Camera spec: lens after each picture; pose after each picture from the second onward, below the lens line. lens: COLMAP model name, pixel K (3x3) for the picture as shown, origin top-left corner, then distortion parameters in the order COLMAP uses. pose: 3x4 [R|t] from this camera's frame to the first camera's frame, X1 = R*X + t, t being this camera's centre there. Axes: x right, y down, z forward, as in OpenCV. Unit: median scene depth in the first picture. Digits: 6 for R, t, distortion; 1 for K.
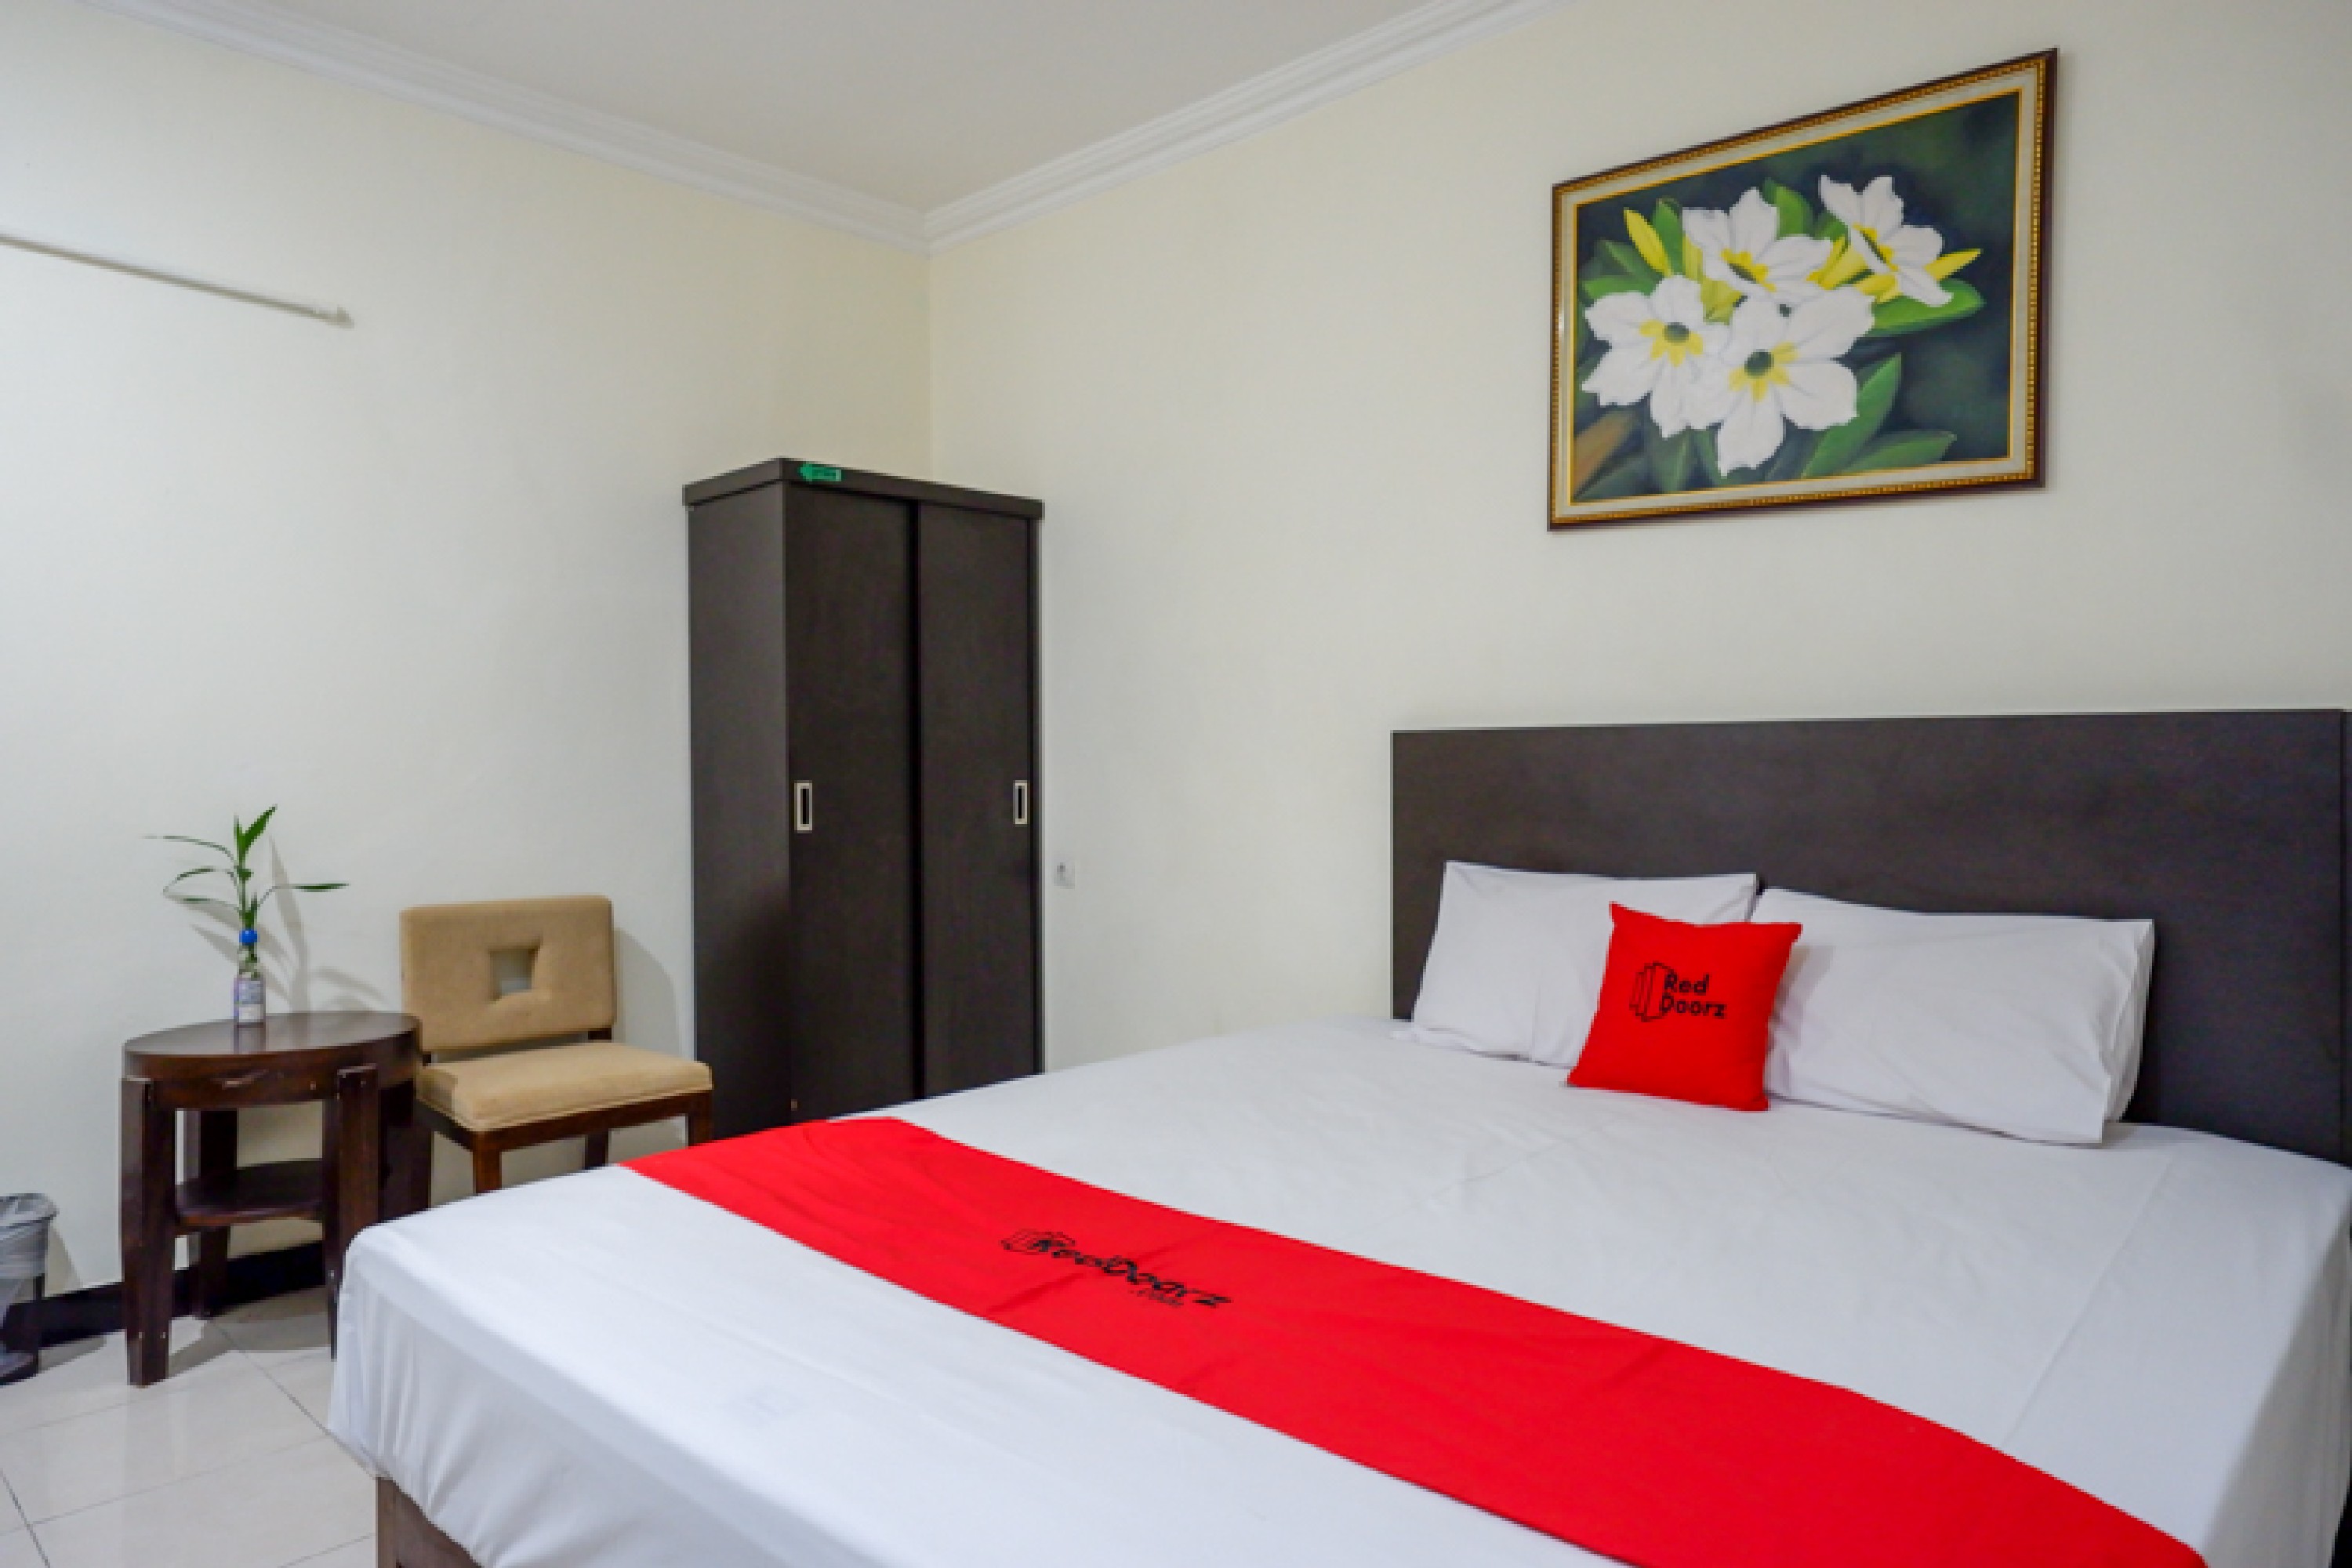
lens RADIAL K [[1474.7, 0, 1168.9], [0, 1474.7, 780.1], [0, 0, 1]] dist [-0.000686, -0.001932]
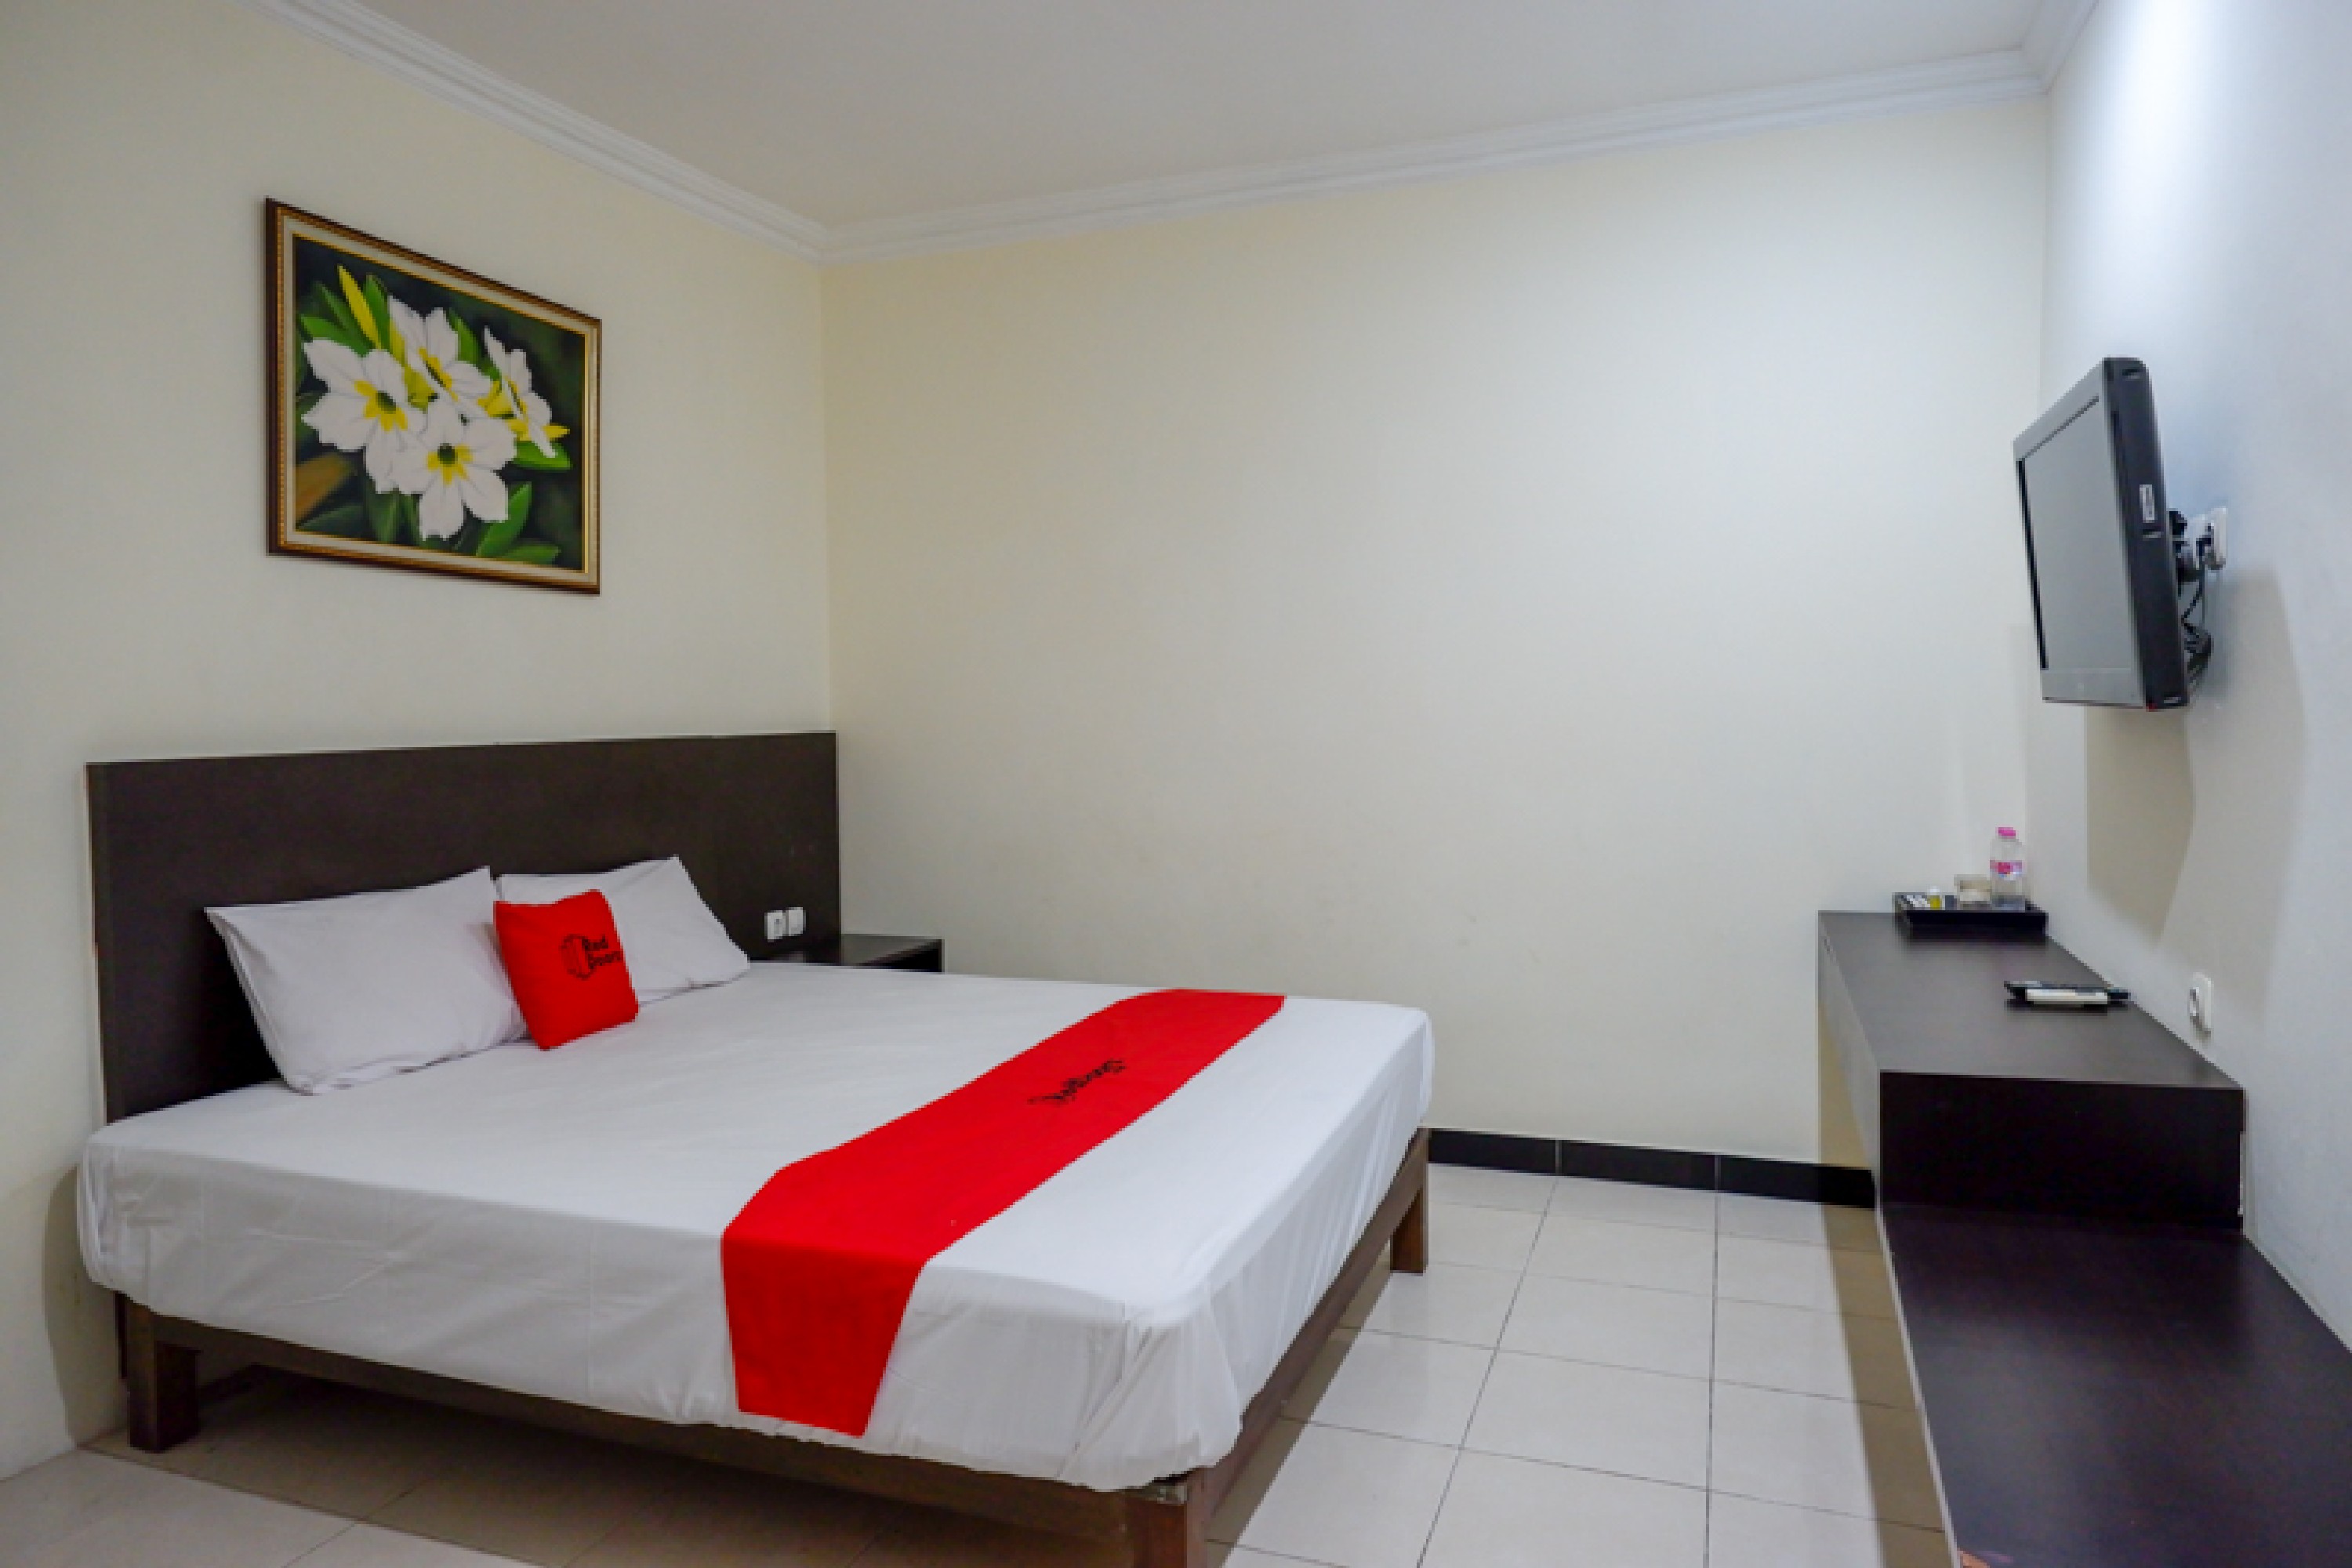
lens RADIAL K [[1474.7, 0, 1182.5], [0, 1474.7, 783.5], [0, 0, 1]] dist [-0.000686, -0.001932]
pose [[-0.390644, -0.045865, 0.919399, -1.001251], [0.020271, 0.998087, 0.058404, -0.069825], [-0.920319, 0.041452, -0.388967, 0.944243]]
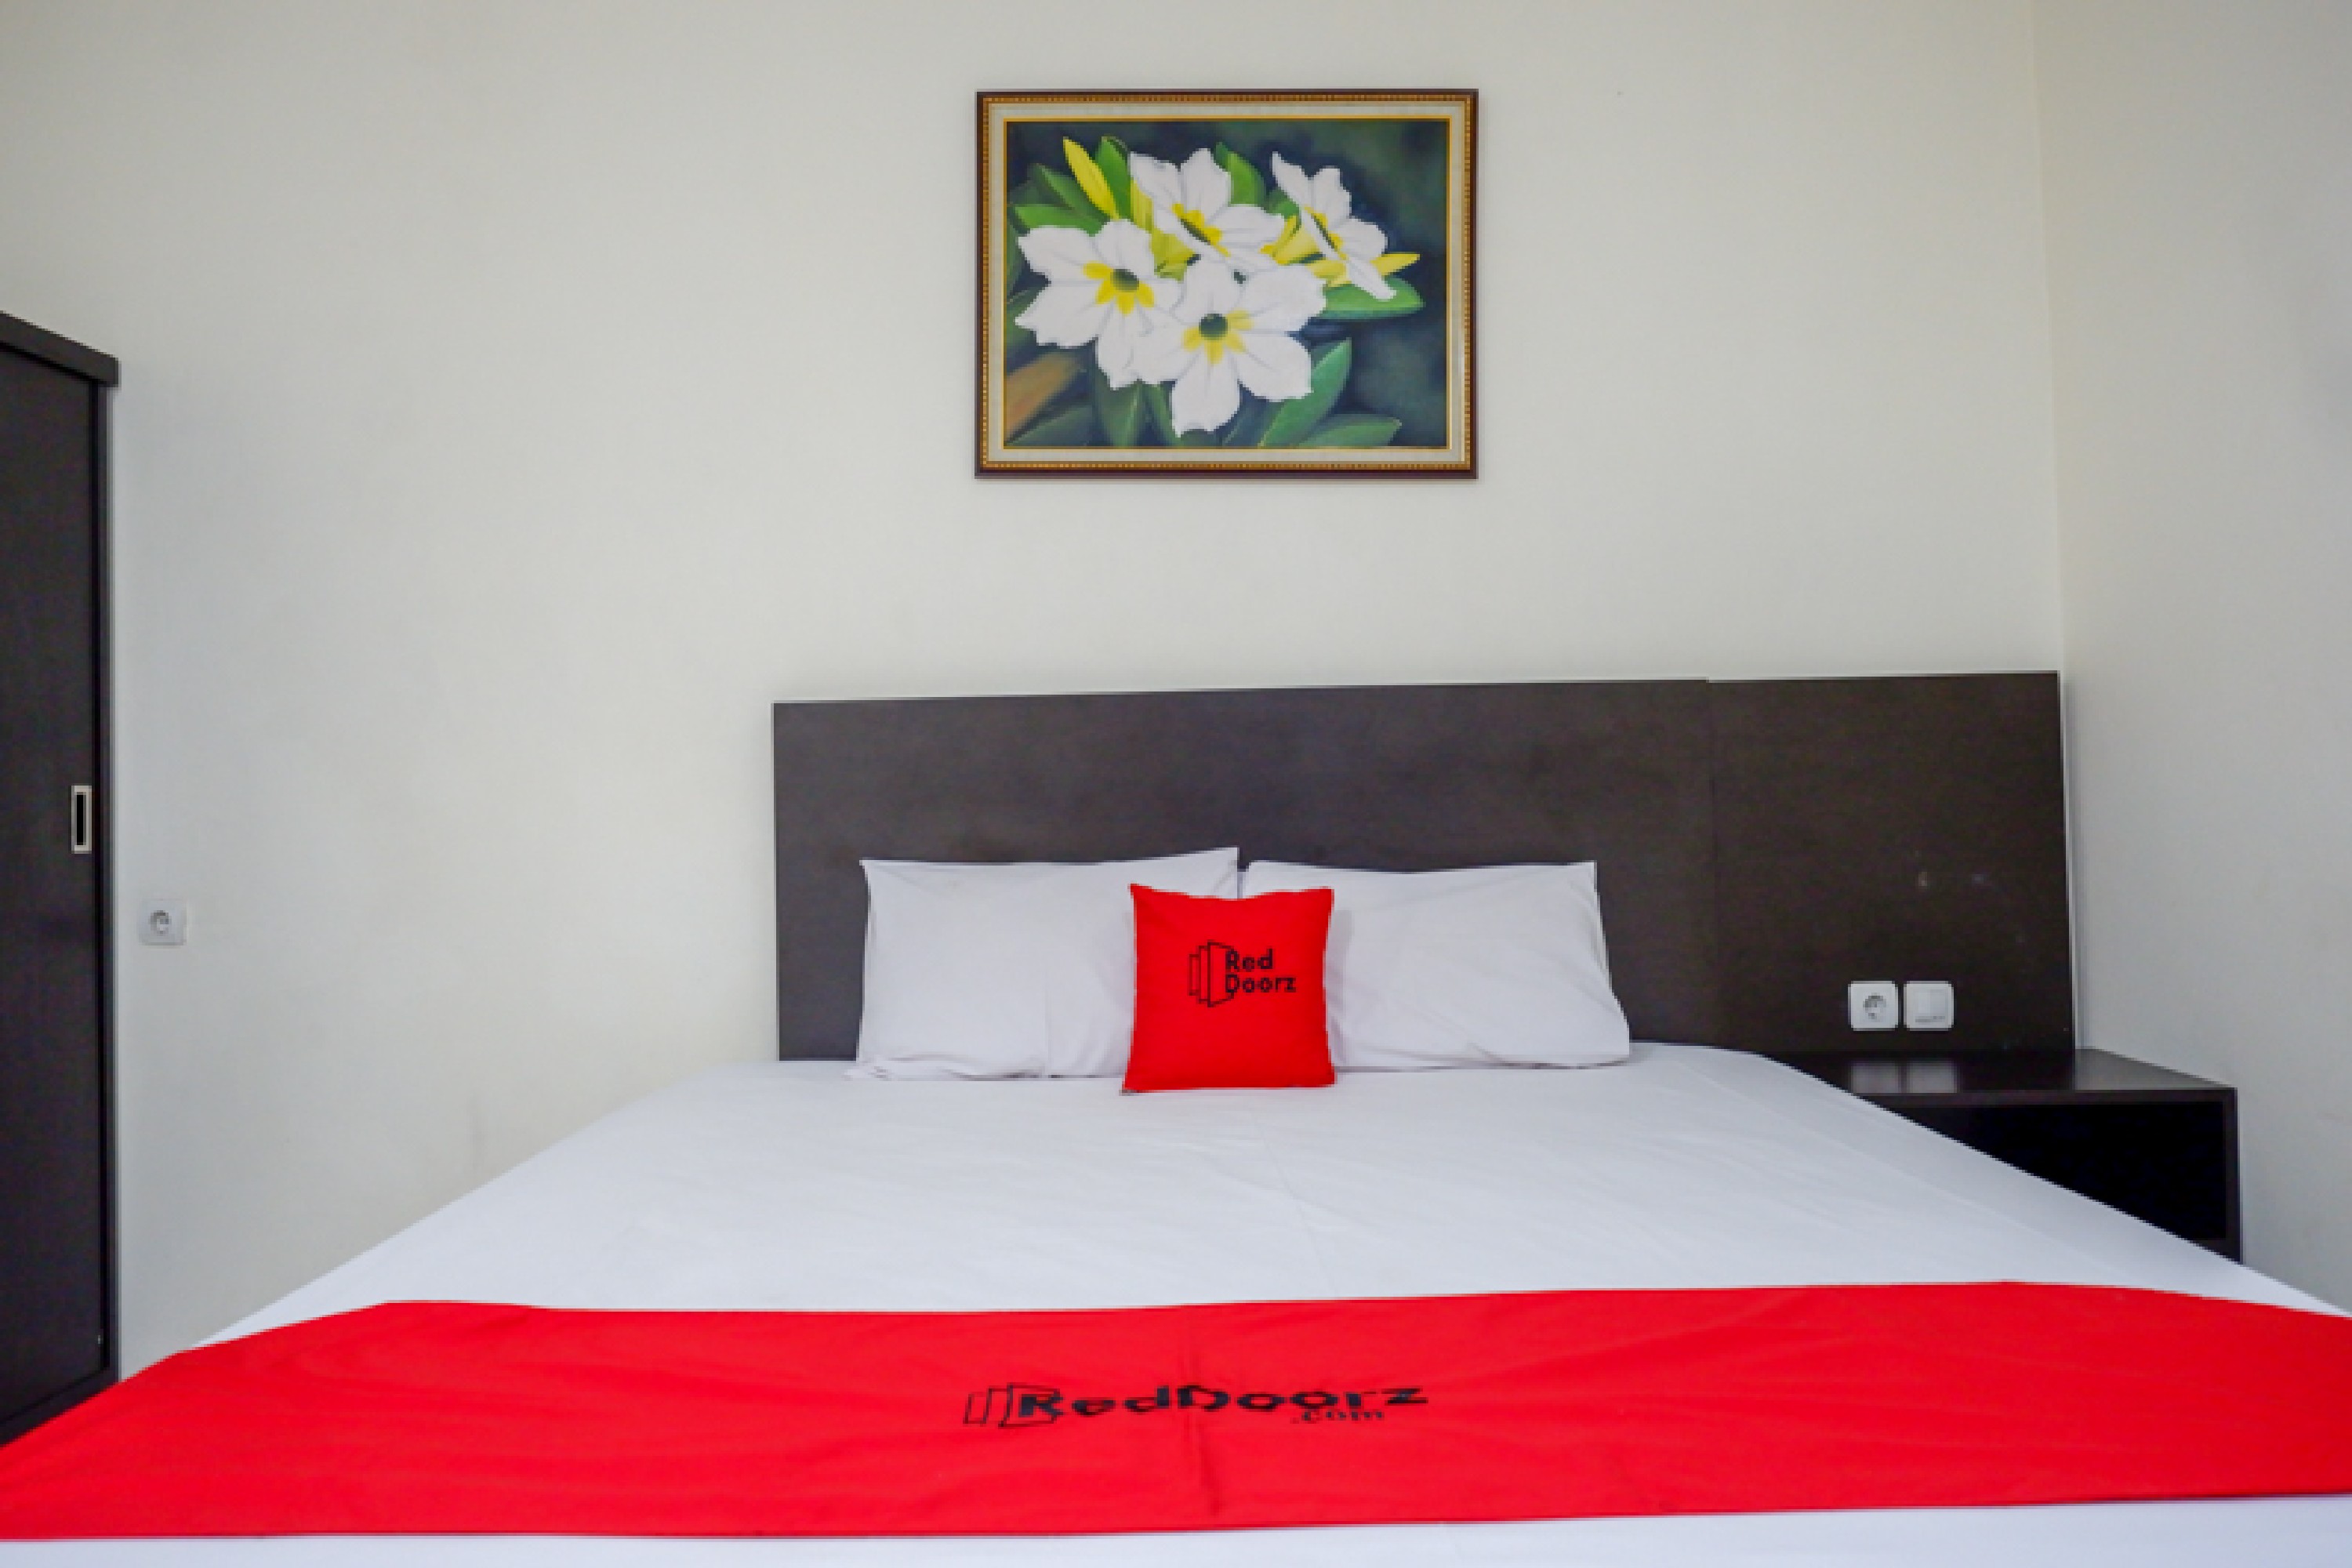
lens RADIAL K [[1474.7, 0, 1175.6], [0, 1474.7, 771.0], [0, 0, 1]] dist [-0.000686, -0.001932]
pose [[0.732242, 0.009721, 0.680975, -0.286471], [0.028162, 0.998611, -0.044538, 0.055513], [-0.680462, 0.051790, 0.730951, 0.324857]]
